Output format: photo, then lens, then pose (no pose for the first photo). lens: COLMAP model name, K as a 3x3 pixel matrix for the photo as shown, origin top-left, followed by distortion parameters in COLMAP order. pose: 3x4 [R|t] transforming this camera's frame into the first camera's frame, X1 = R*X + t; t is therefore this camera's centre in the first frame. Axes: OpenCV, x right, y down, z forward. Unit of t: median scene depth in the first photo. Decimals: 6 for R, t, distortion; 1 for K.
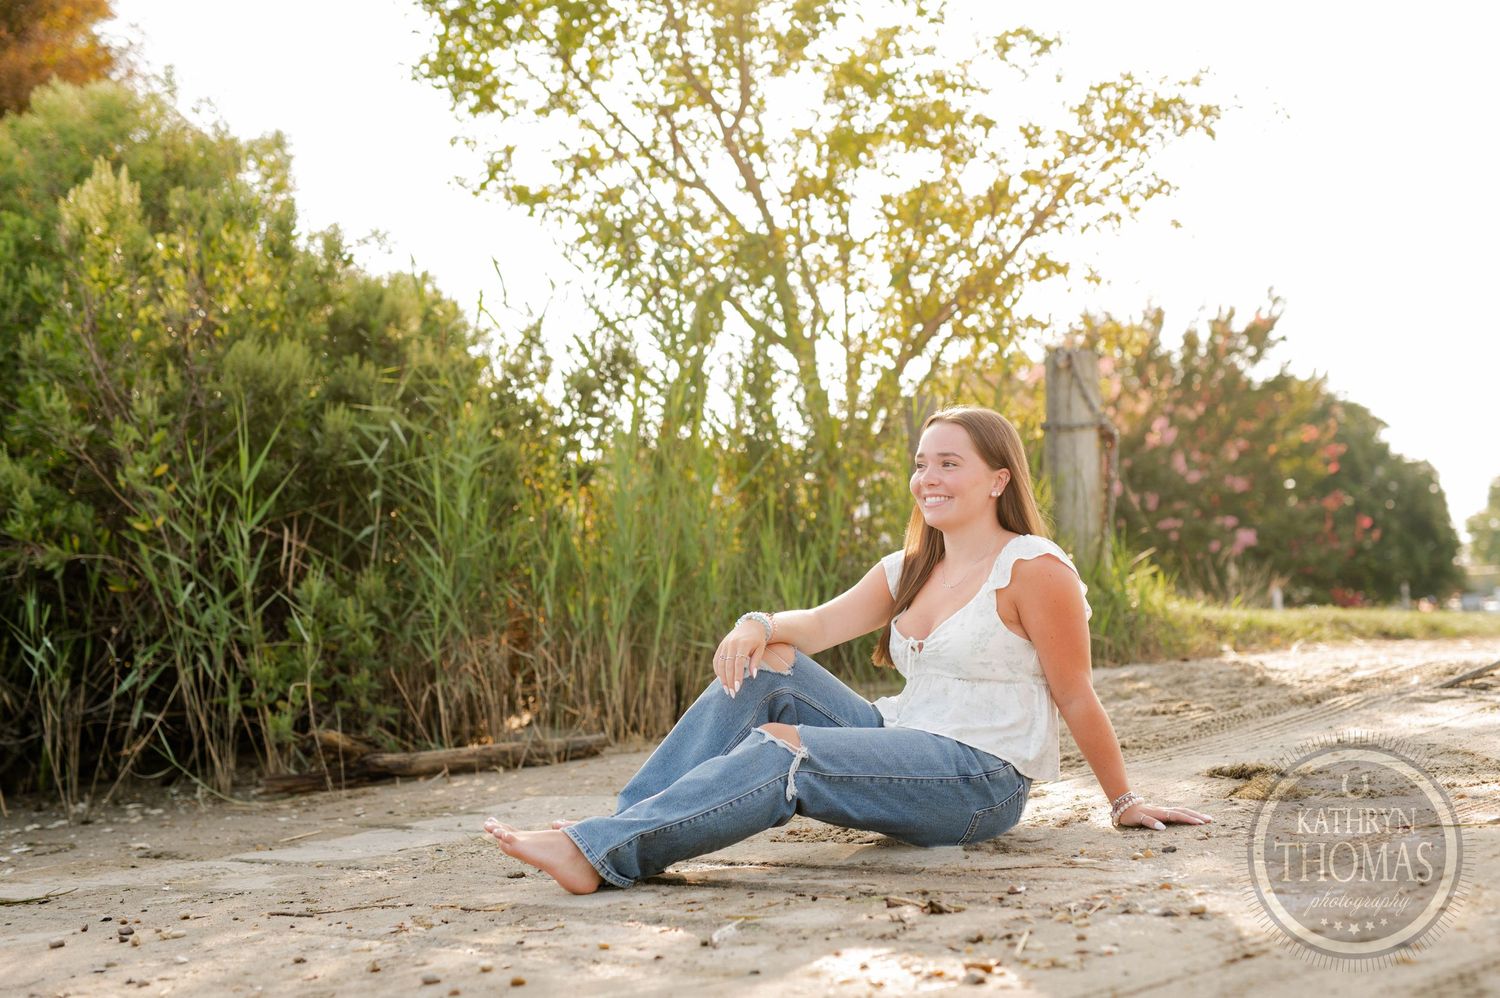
lens RADIAL K [[2089.9, 0, 750.0], [0, 2089.9, 499.0], [0, 0, 1]] dist [-0.027968, -0.018138]
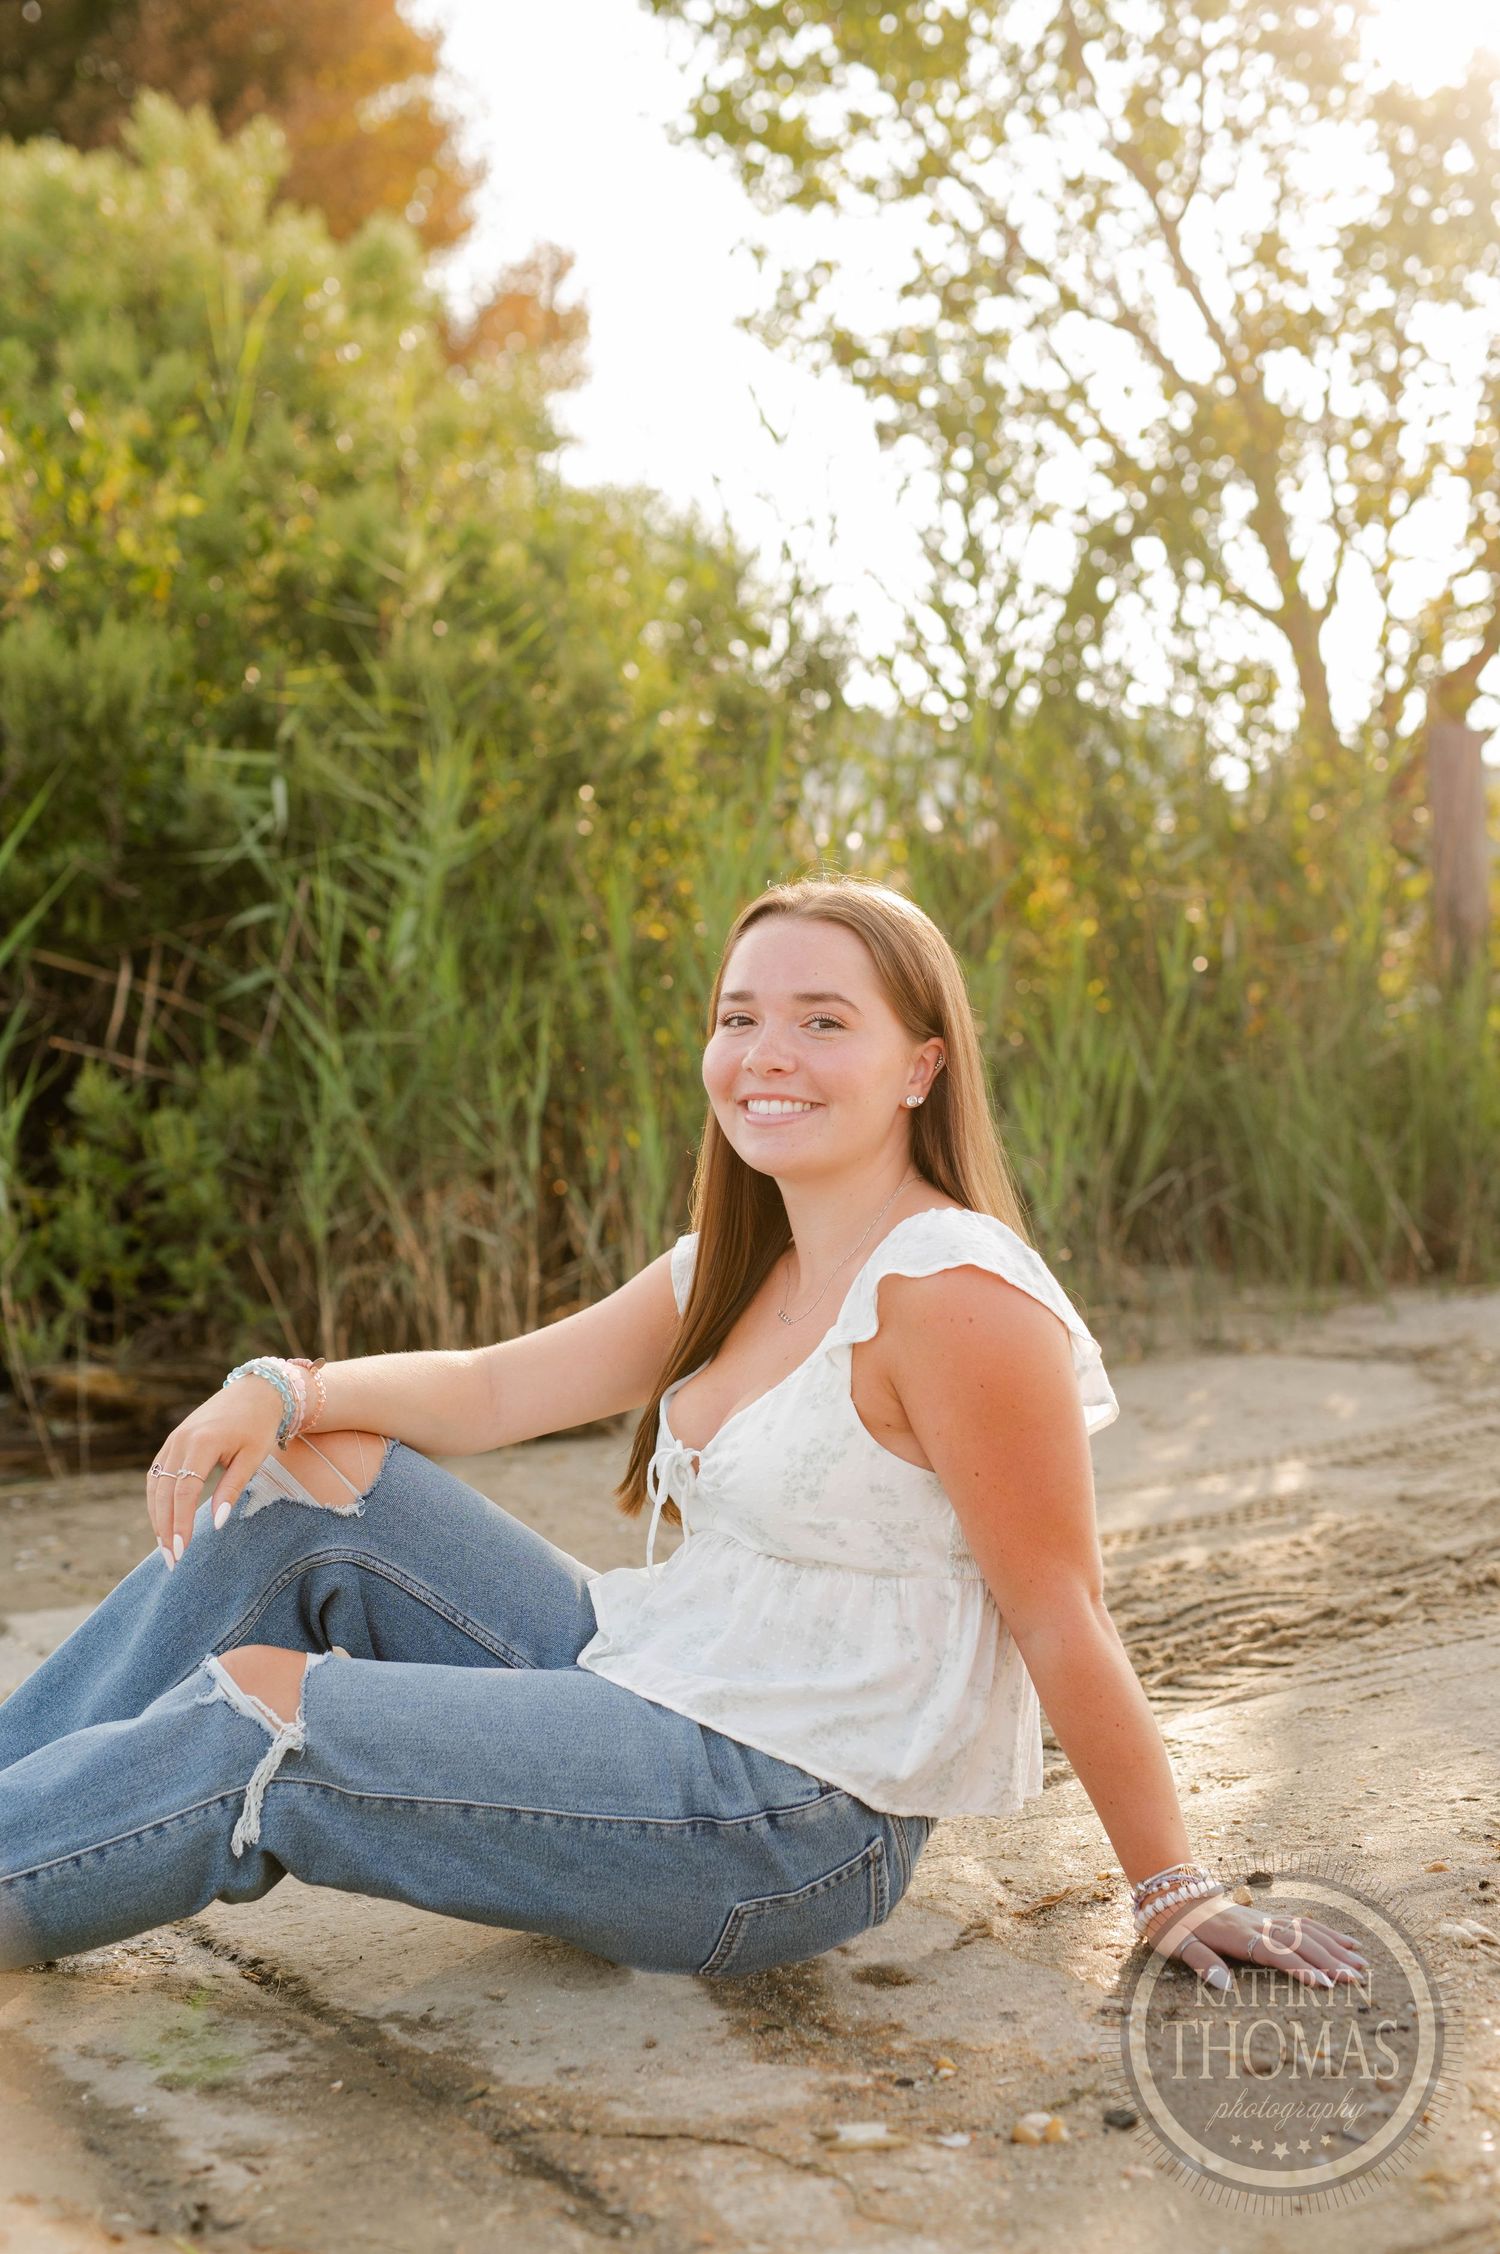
lens RADIAL K [[3170.0, 0, 750.0], [0, 3170.0, 1127.0], [0, 0, 1]] dist [-0.014343, 0.038820]
pose [[0.972833, 0.055045, -0.224869, 0.226537], [-0.033188, 0.994449, 0.099848, -0.057690], [0.229117, -0.089673, 0.969260, 0.394665]]
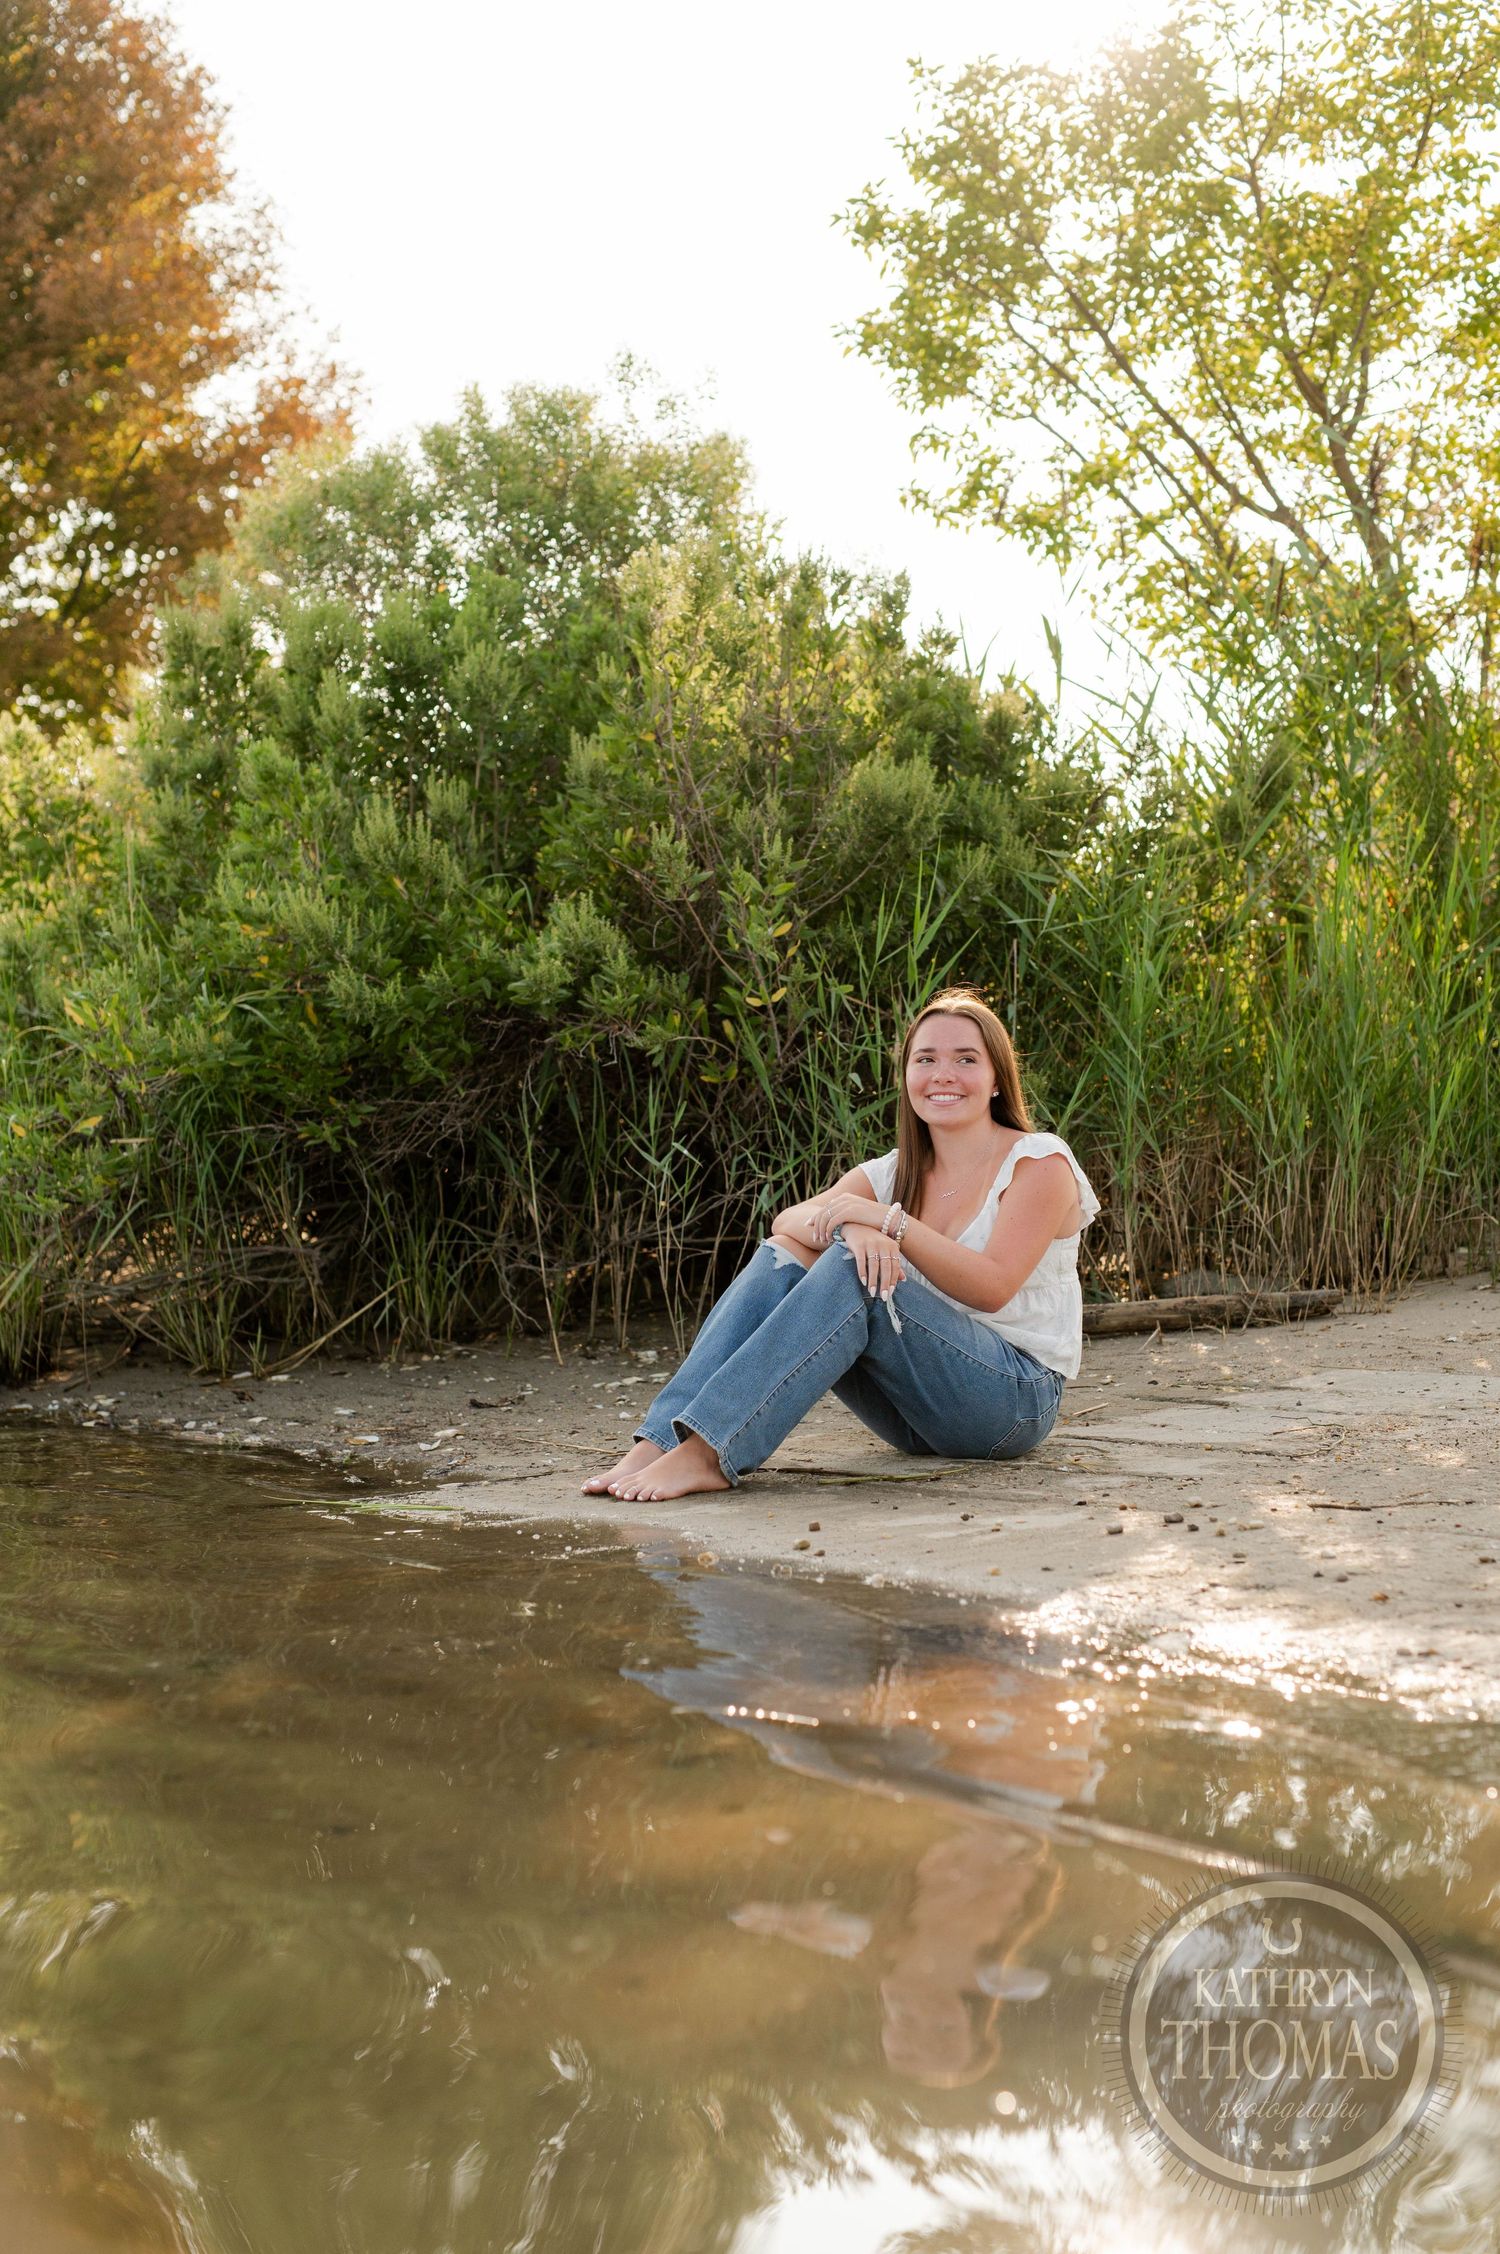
lens RADIAL K [[3104.9, 0, 750.0], [0, 3104.9, 1127.0], [0, 0, 1]] dist [-0.017224, 0.108019]
pose [[0.996246, 0.034331, -0.079470, -0.325165], [-0.028594, 0.996977, 0.072243, -0.038124], [0.081710, -0.069699, 0.994216, -0.248374]]
